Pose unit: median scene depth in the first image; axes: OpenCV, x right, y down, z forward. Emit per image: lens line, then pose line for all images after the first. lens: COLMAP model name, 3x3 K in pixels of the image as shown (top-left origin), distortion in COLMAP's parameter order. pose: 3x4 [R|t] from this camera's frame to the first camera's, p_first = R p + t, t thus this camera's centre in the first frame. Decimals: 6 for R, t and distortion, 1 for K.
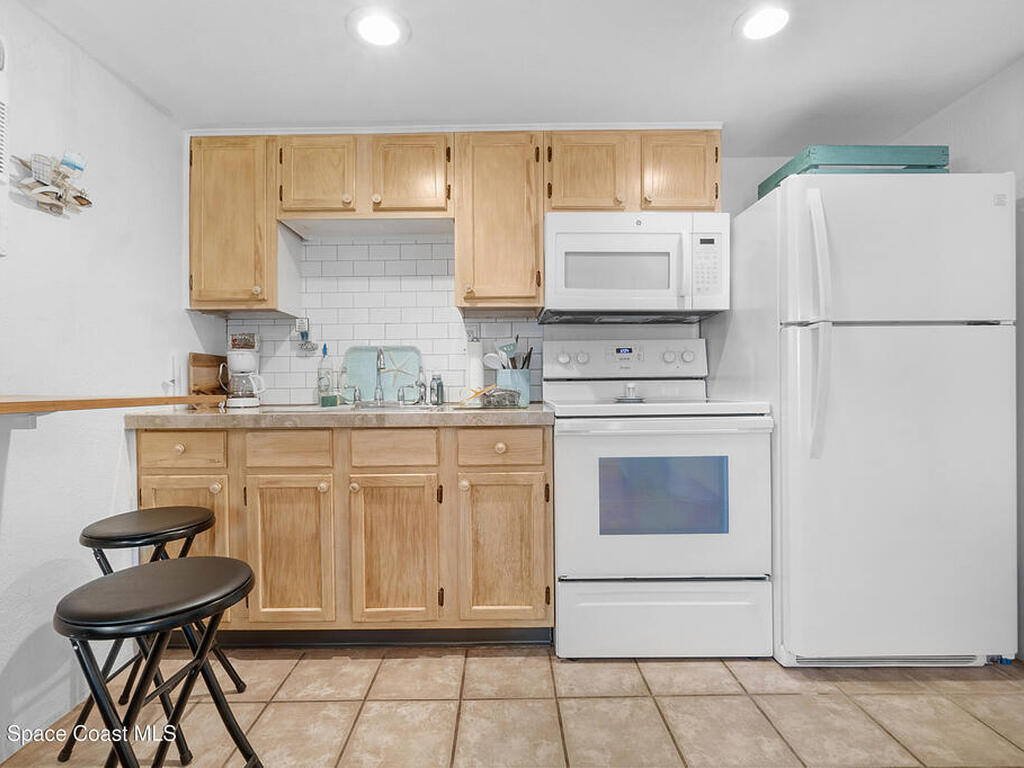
lens RADIAL K [[500.9, 0, 509.3], [0, 500.9, 388.5], [0, 0, 1]] dist [-0.003848, -0.000188]
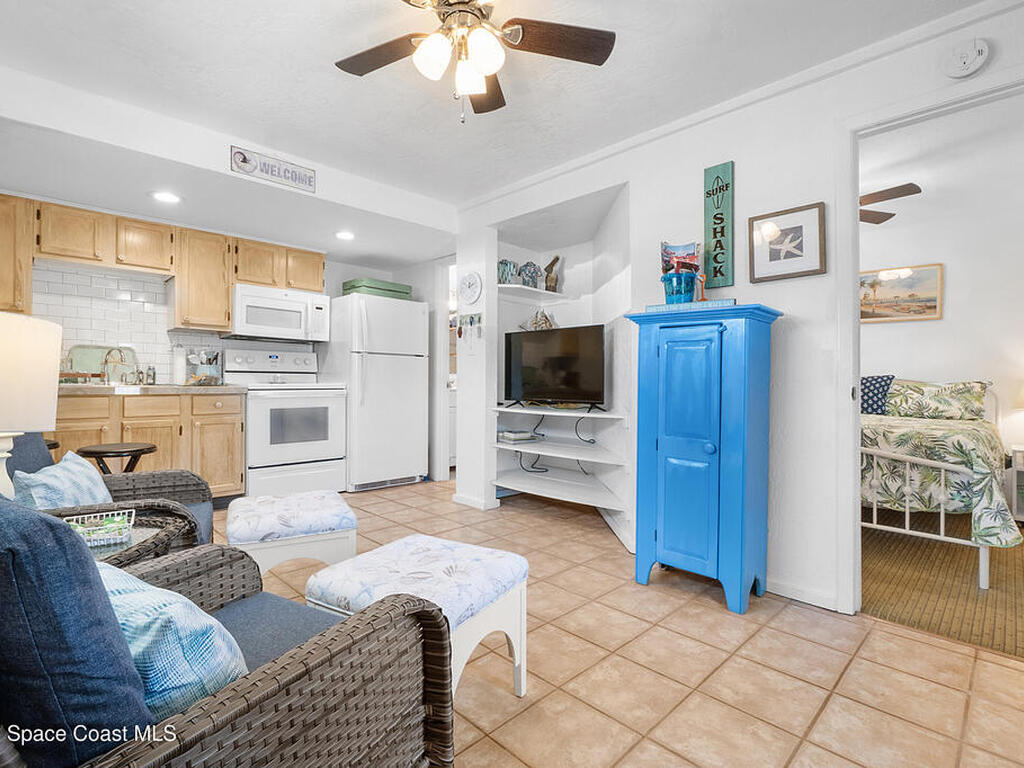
lens RADIAL K [[500.9, 0, 509.3], [0, 500.9, 388.5], [0, 0, 1]] dist [-0.003848, -0.000188]
pose [[0.711674, 0.005628, 0.702488, -0.503440], [-0.012995, 0.999902, 0.005154, 0.023368], [-0.702390, -0.012797, 0.711677, -1.046537]]
